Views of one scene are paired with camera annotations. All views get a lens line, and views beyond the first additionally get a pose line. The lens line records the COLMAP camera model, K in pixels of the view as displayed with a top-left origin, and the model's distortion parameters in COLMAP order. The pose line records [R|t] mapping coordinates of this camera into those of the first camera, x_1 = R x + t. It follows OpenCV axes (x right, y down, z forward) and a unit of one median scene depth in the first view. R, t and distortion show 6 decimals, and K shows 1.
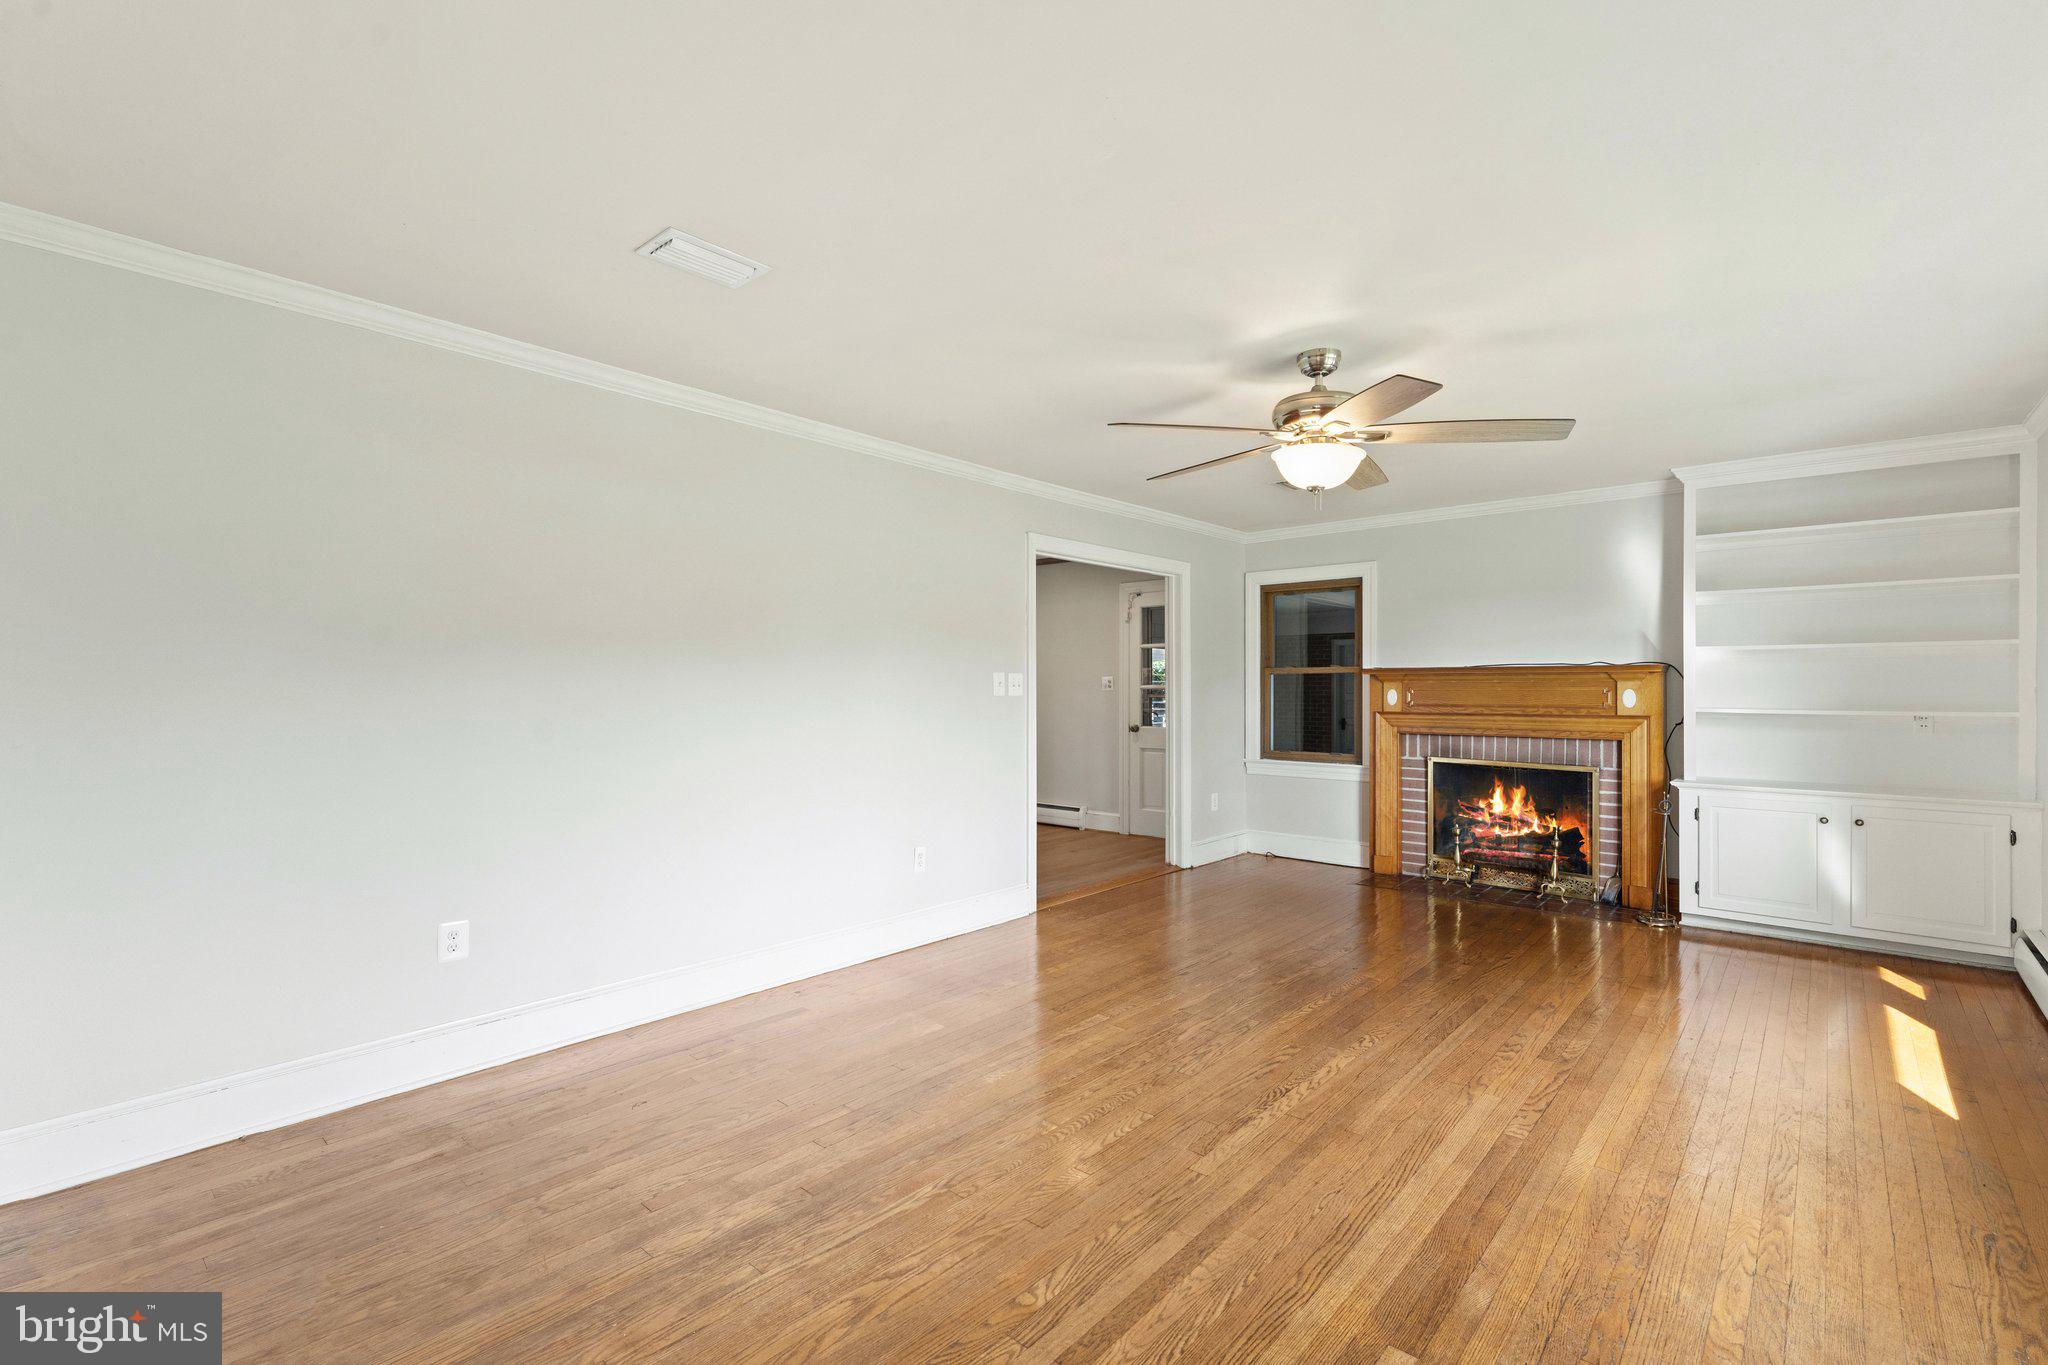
lens RADIAL K [[904.5, 0, 1024.0], [0, 904.5, 682.5], [0, 0, 1]] dist [0.000145, 0.000247]
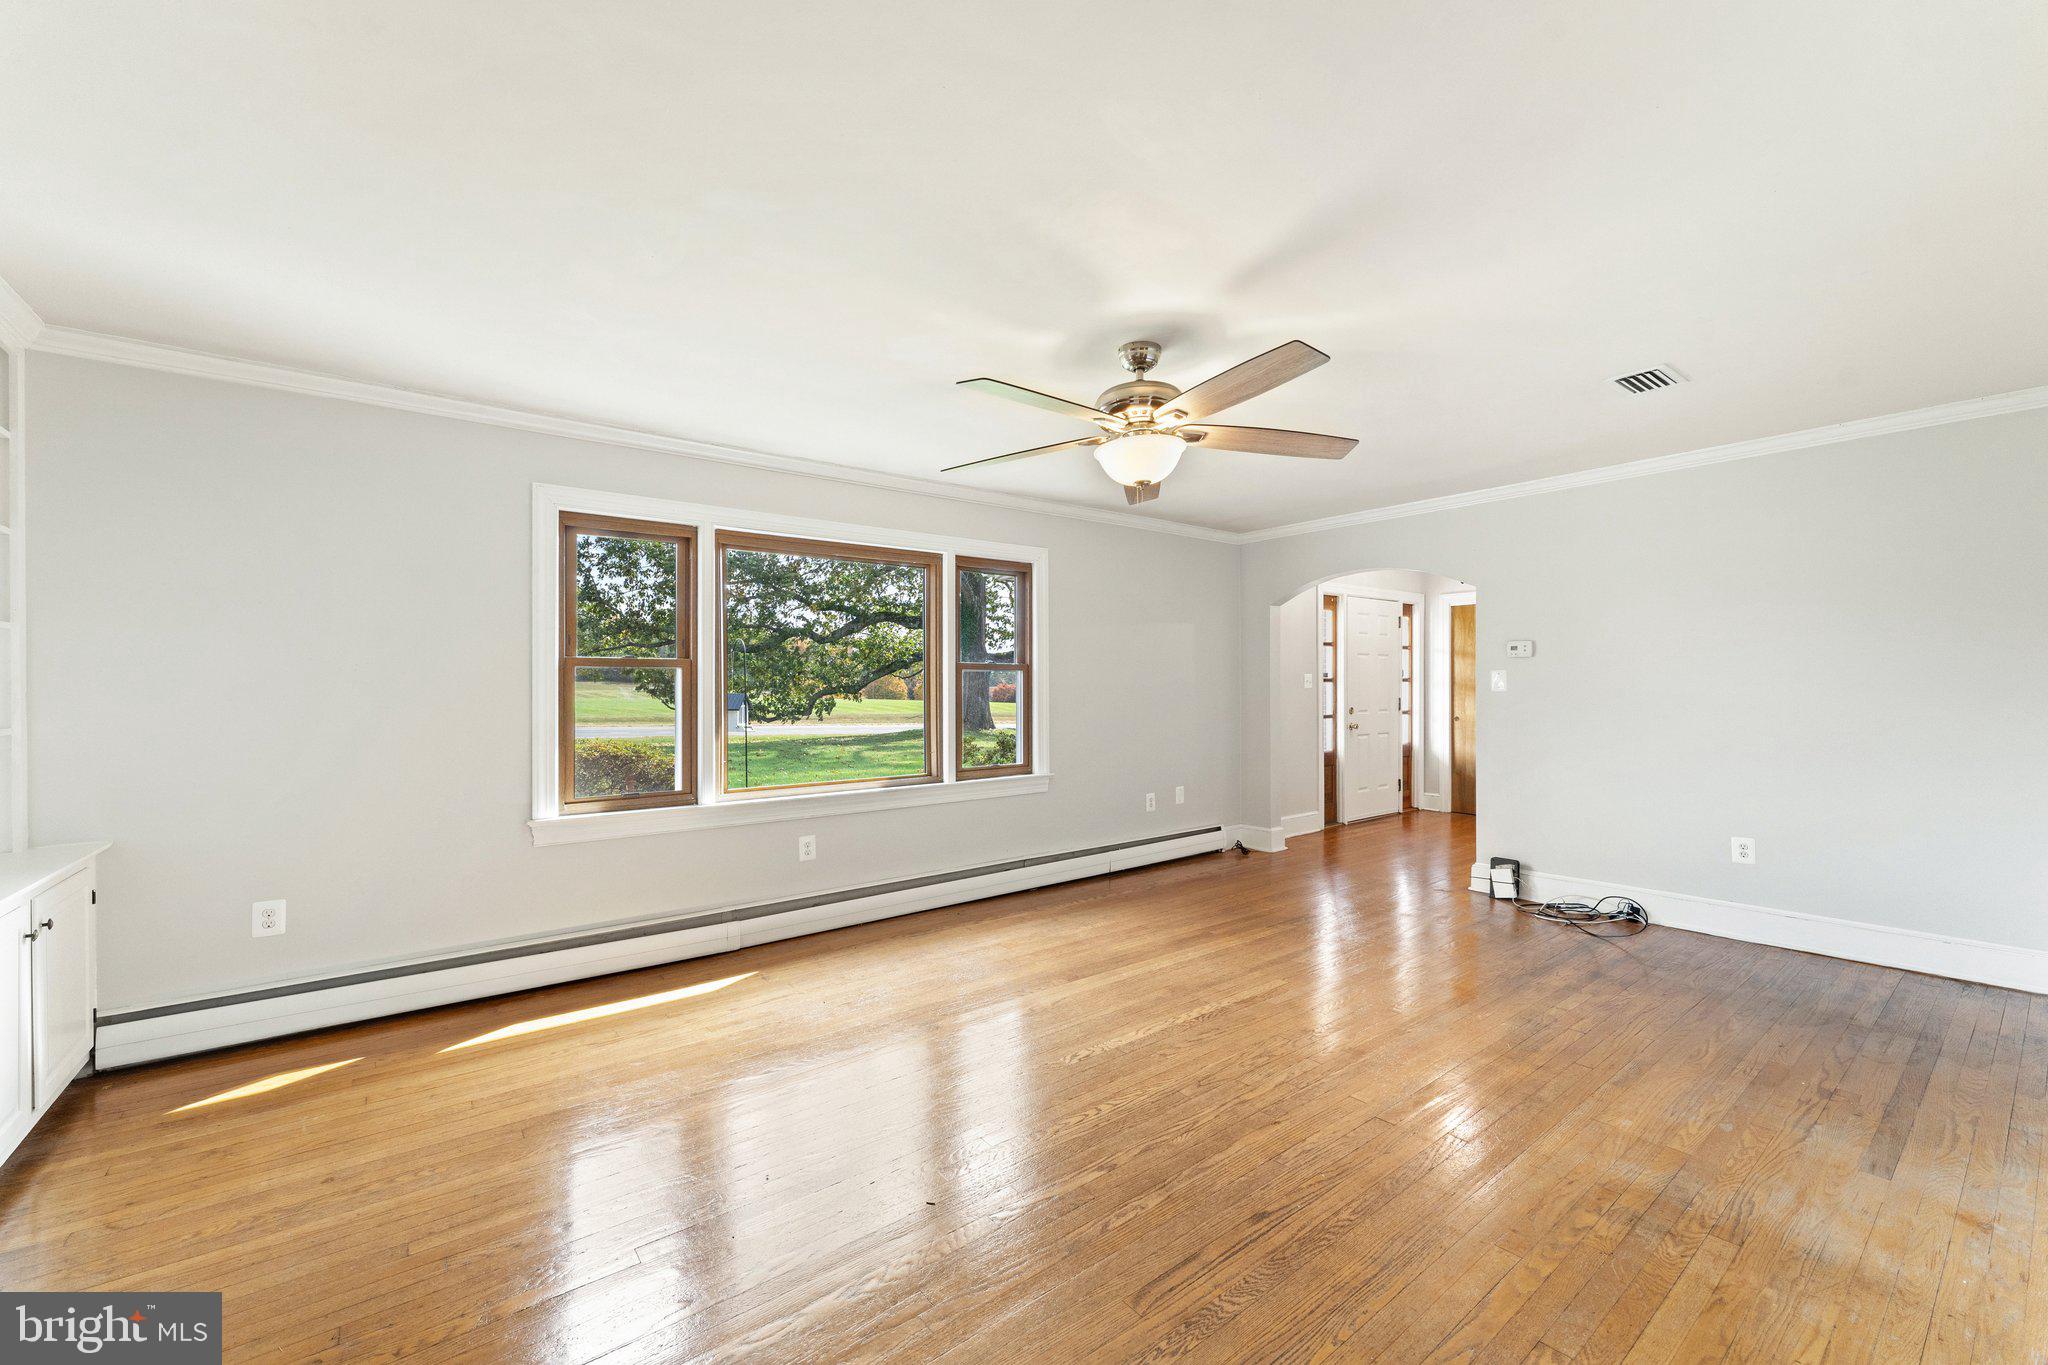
lens RADIAL K [[818.6, 0, 1024.0], [0, 818.6, 682.5], [0, 0, 1]] dist [-0.000333, 0.000023]
pose [[-0.984007, 0.006638, 0.178008, 0.325134], [0.004242, 0.999895, -0.013838, 0.017114], [-0.178081, -0.012861, -0.983932, 2.151237]]
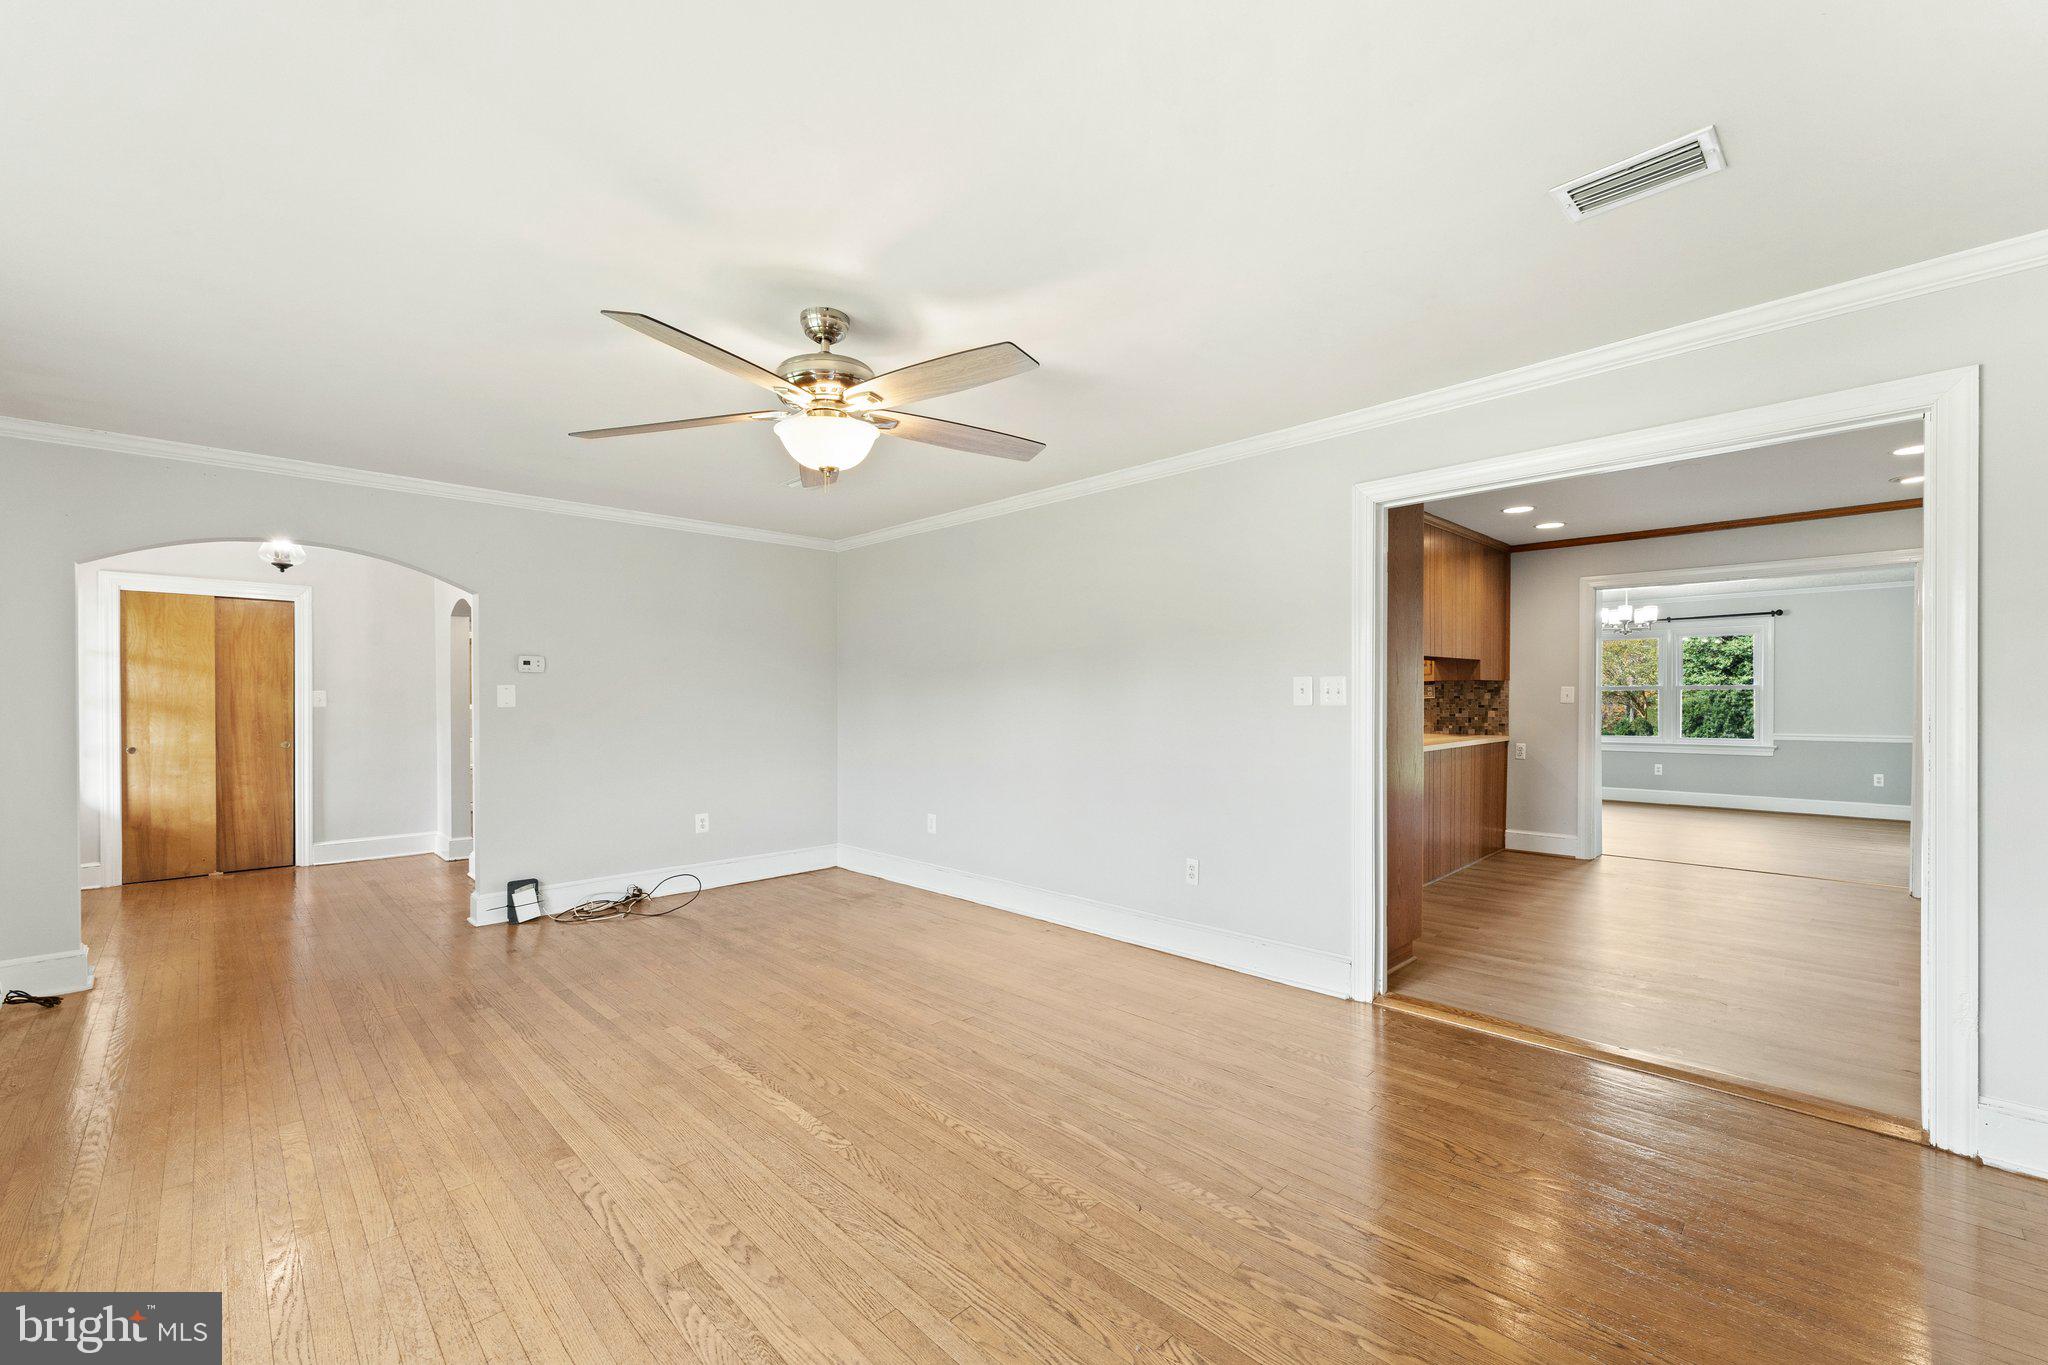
lens RADIAL K [[825.8, 0, 1033.8], [0, 825.8, 699.8], [0, 0, 1]] dist [0.001938, -0.000069]
pose [[-0.057355, -0.001084, -0.998353, 1.266944], [0.011443, 0.999933, -0.001743, 0.014639], [0.998288, -0.011524, -0.057338, 1.412367]]
